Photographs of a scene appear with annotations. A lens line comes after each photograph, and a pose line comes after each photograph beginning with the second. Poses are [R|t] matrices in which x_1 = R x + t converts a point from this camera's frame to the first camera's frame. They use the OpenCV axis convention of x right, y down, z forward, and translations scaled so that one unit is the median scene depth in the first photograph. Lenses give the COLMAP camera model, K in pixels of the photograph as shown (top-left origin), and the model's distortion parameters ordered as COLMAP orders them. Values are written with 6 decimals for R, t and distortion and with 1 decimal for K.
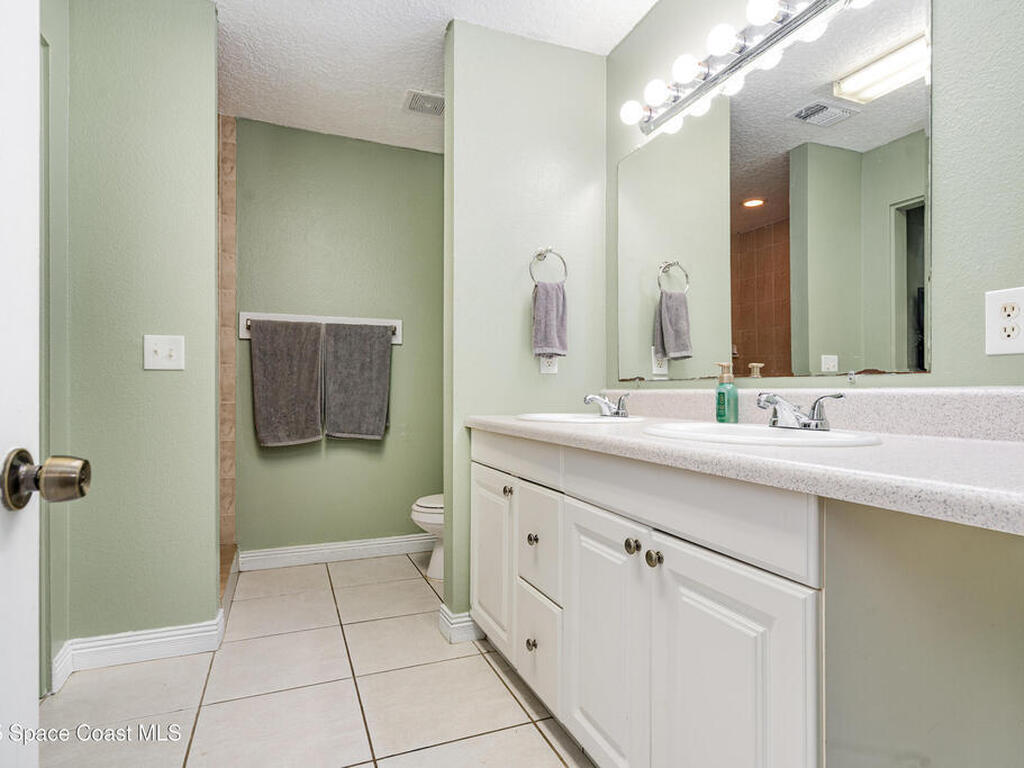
lens RADIAL K [[560.8, 0, 512.0], [0, 560.8, 384.0], [0, 0, 1]] dist [0.001453, 0.000730]
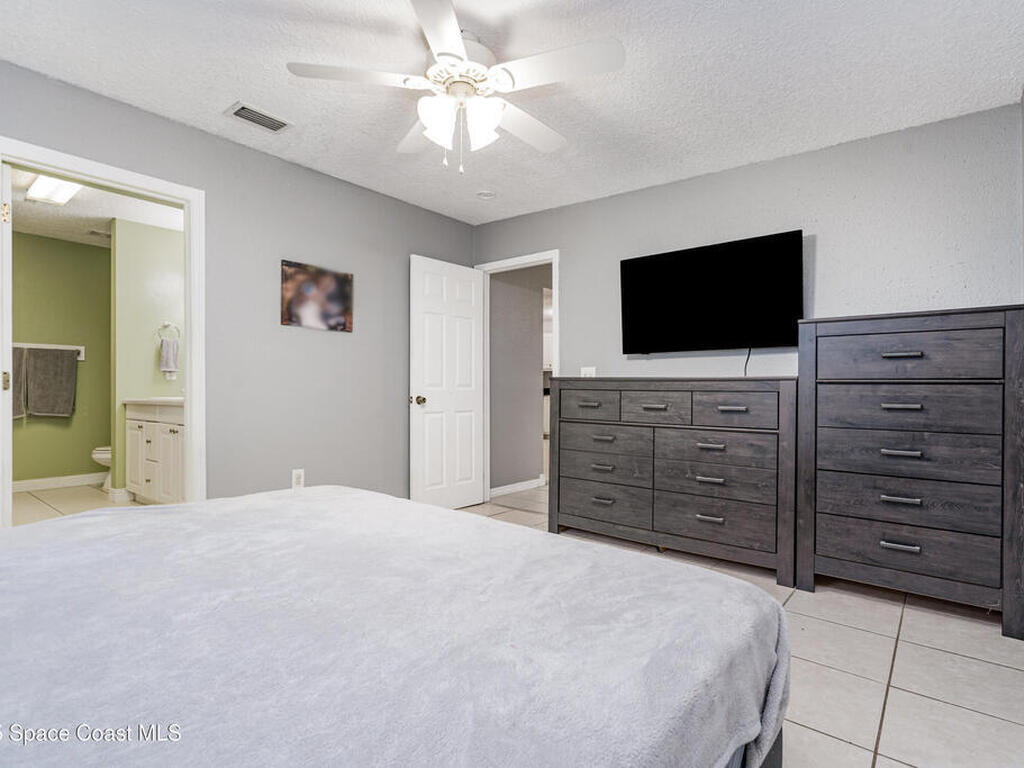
lens RADIAL K [[527.5, 0, 512.0], [0, 527.5, 384.0], [0, 0, 1]] dist [0.001005, 0.000449]
pose [[0.878984, -0.002559, 0.476845, 0.190330], [0.000077, 0.999986, 0.005224, -0.008474], [-0.476851, -0.004555, 0.878972, -1.086846]]
